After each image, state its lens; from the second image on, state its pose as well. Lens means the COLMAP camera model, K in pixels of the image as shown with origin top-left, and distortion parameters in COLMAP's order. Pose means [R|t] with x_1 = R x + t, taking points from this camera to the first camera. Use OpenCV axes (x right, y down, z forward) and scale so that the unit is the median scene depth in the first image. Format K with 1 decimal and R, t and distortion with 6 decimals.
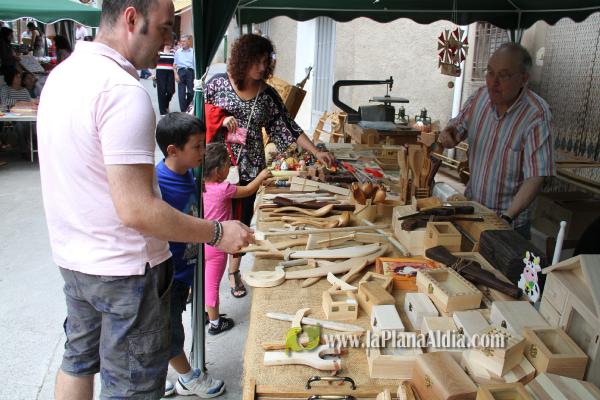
lens RADIAL K [[520.2, 0, 328.0], [0, 520.2, 199.8], [0, 0, 1]] dist [-0.130666, 0.175874]
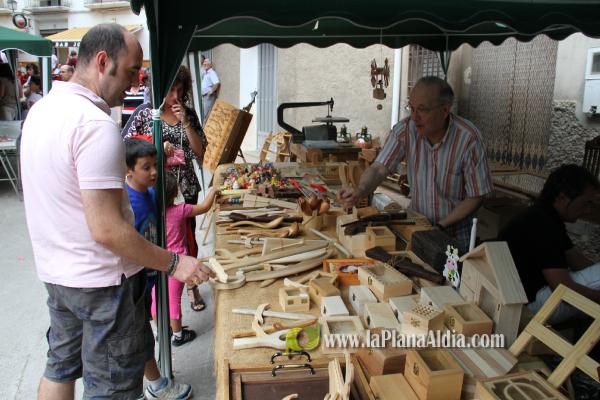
lens RADIAL K [[520.2, 0, 328.0], [0, 520.2, 199.8], [0, 0, 1]] dist [-0.130666, 0.175874]
pose [[0.993813, -0.046401, 0.100912, -0.007156], [0.049992, 0.998193, -0.033351, 0.016703], [-0.099182, 0.038189, 0.994336, -0.146506]]
